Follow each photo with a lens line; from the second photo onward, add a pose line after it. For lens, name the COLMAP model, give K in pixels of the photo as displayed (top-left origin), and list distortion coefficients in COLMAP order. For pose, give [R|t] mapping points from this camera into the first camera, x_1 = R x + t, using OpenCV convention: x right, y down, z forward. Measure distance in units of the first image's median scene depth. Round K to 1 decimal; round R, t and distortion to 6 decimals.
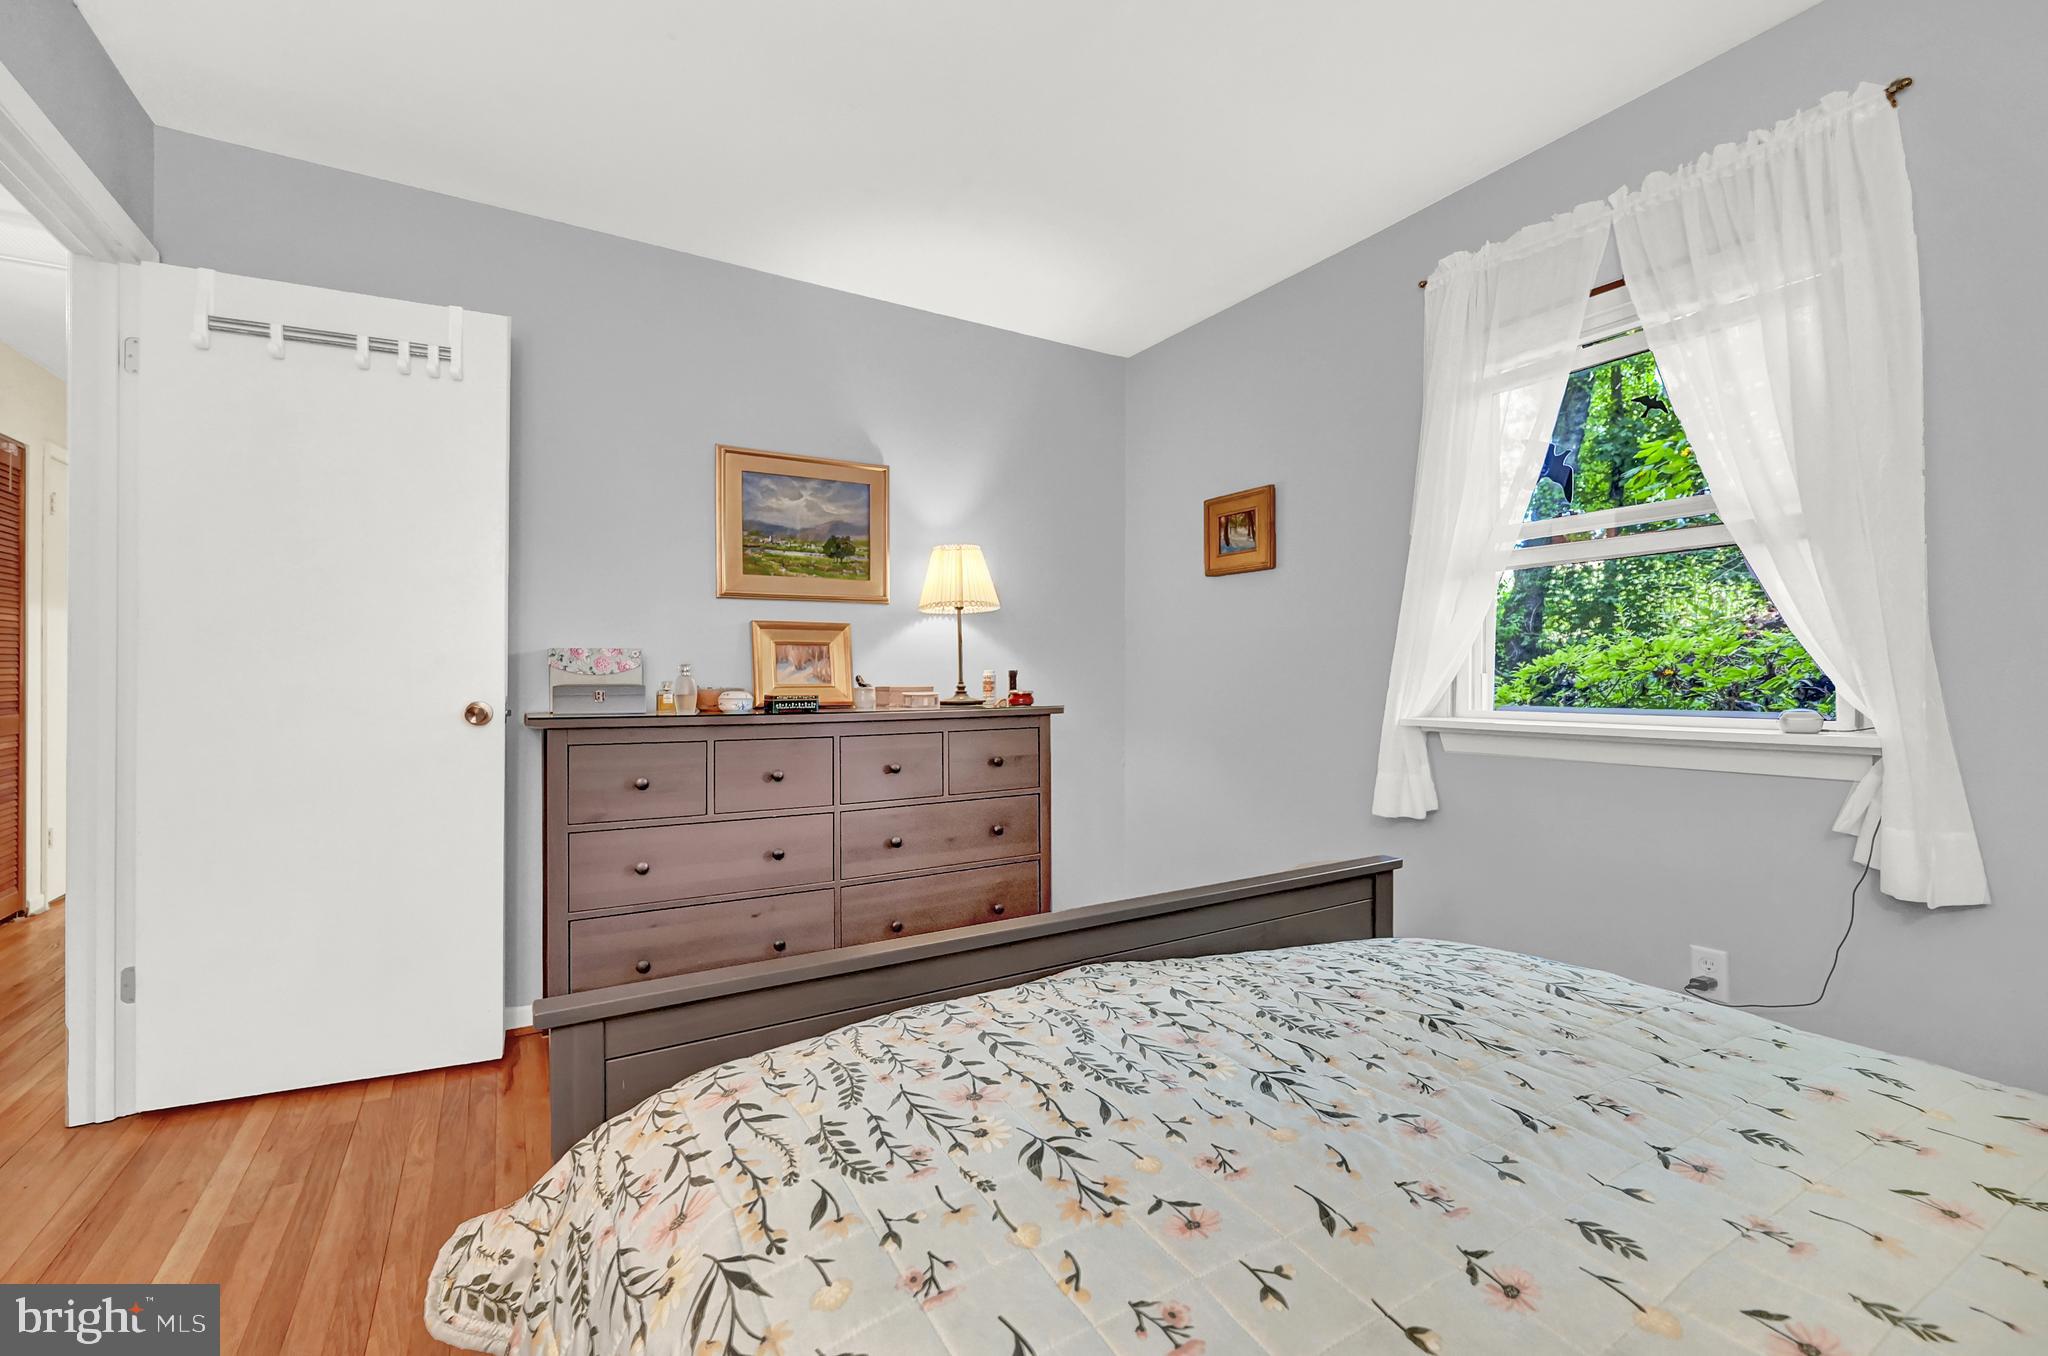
lens RADIAL K [[869.2, 0, 1024.0], [0, 869.2, 678.0], [0, 0, 1]] dist [0.000916, 0.000084]
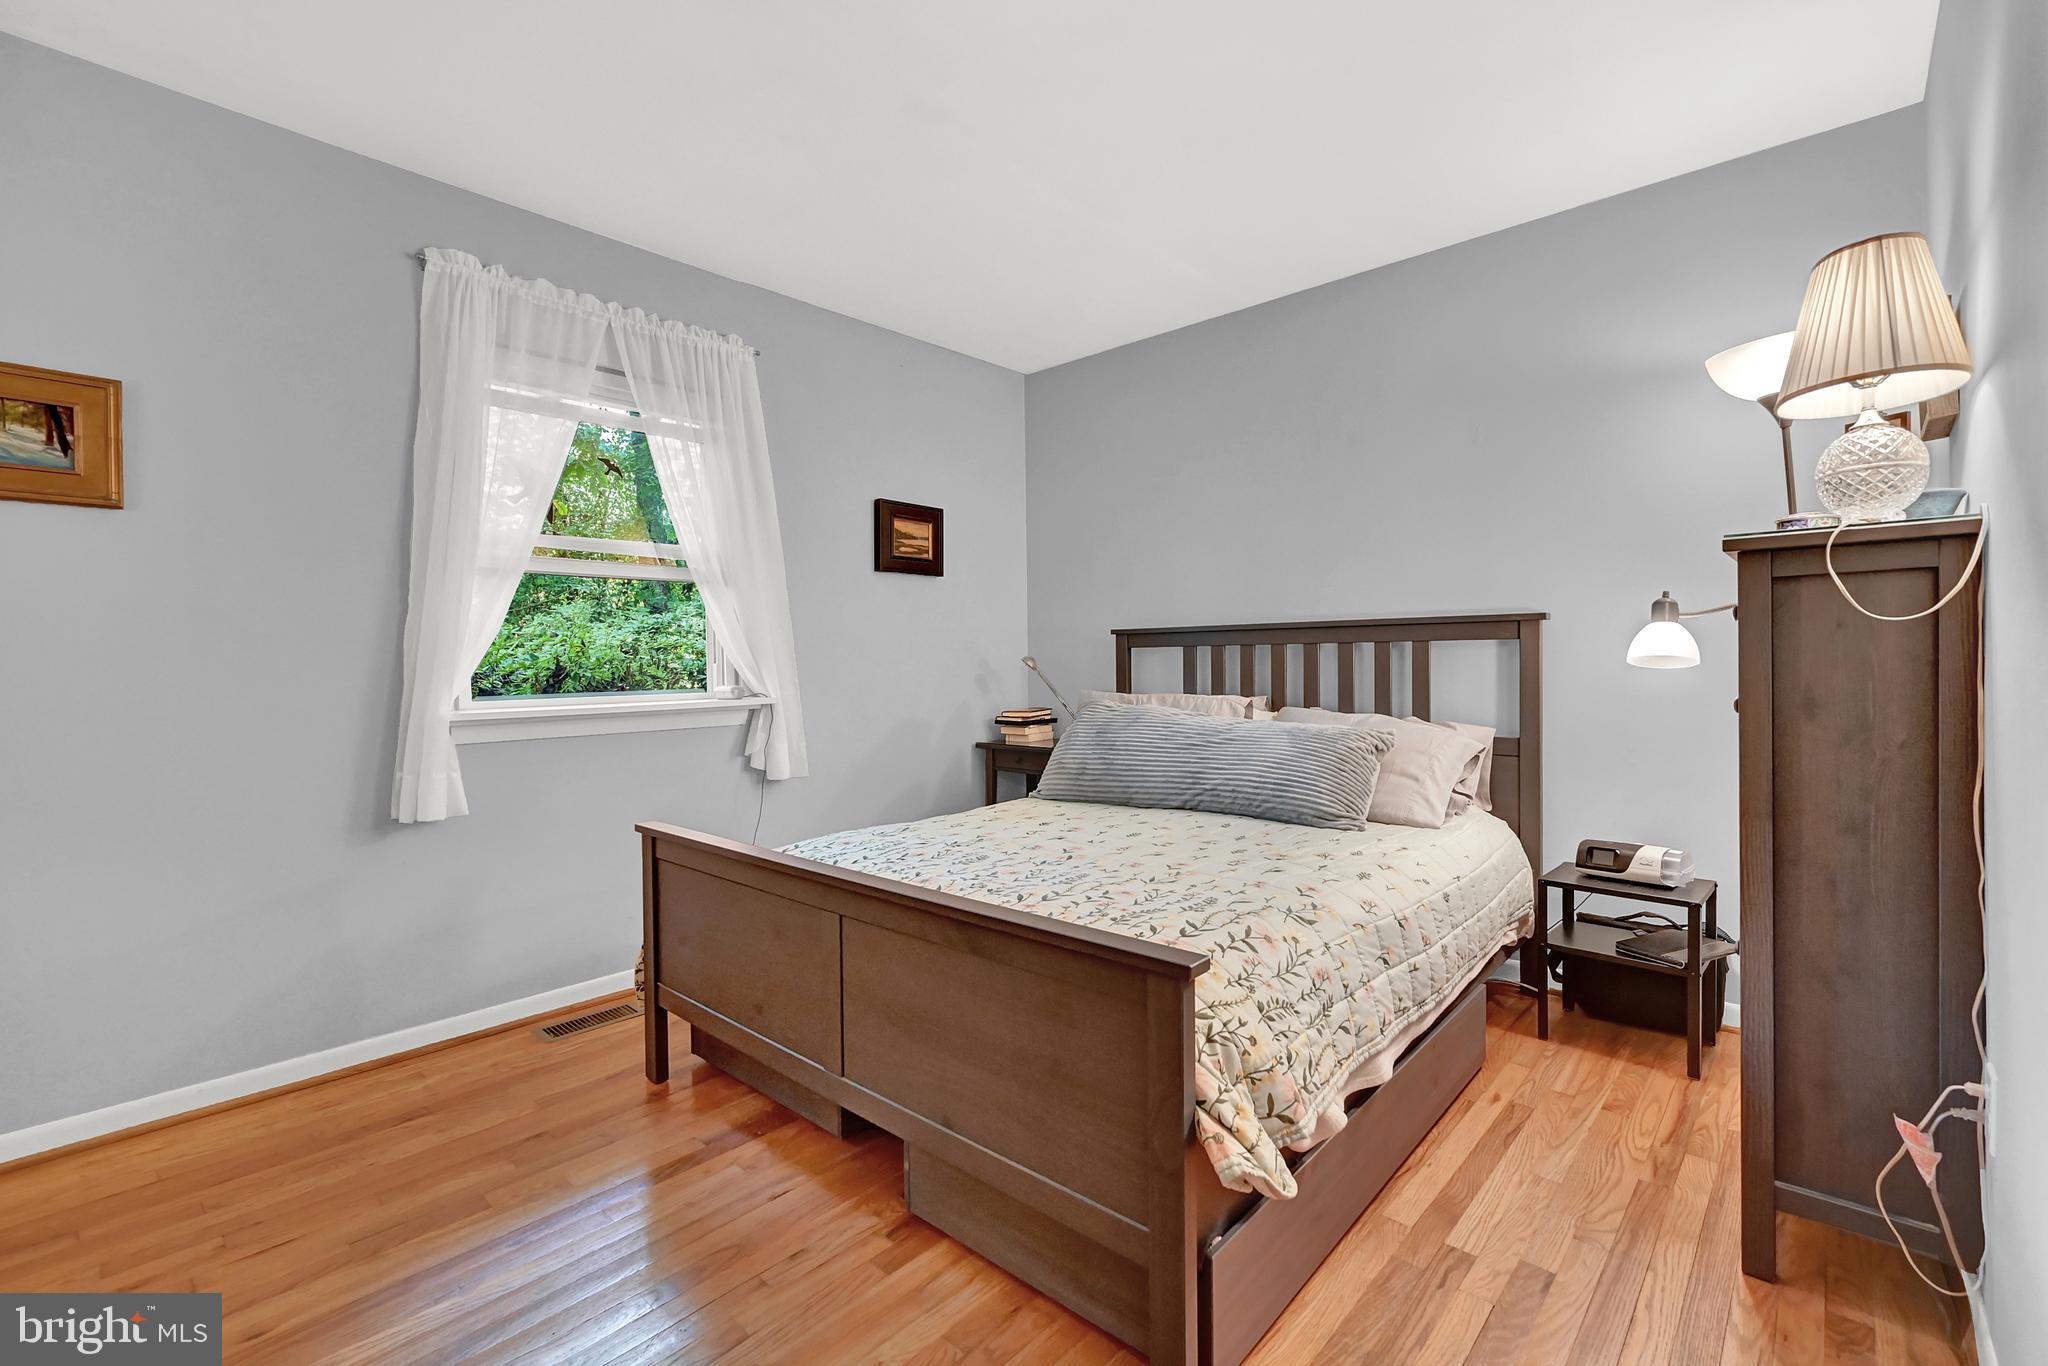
lens RADIAL K [[898.9, 0, 1025.1], [0, 898.9, 659.6], [0, 0, 1]] dist [-0.000239, -0.000005]
pose [[-0.280223, -0.001617, 0.959934, -0.917372], [0.012338, 0.999910, 0.005286, -0.010850], [-0.959856, 0.013325, -0.280177, 0.873410]]
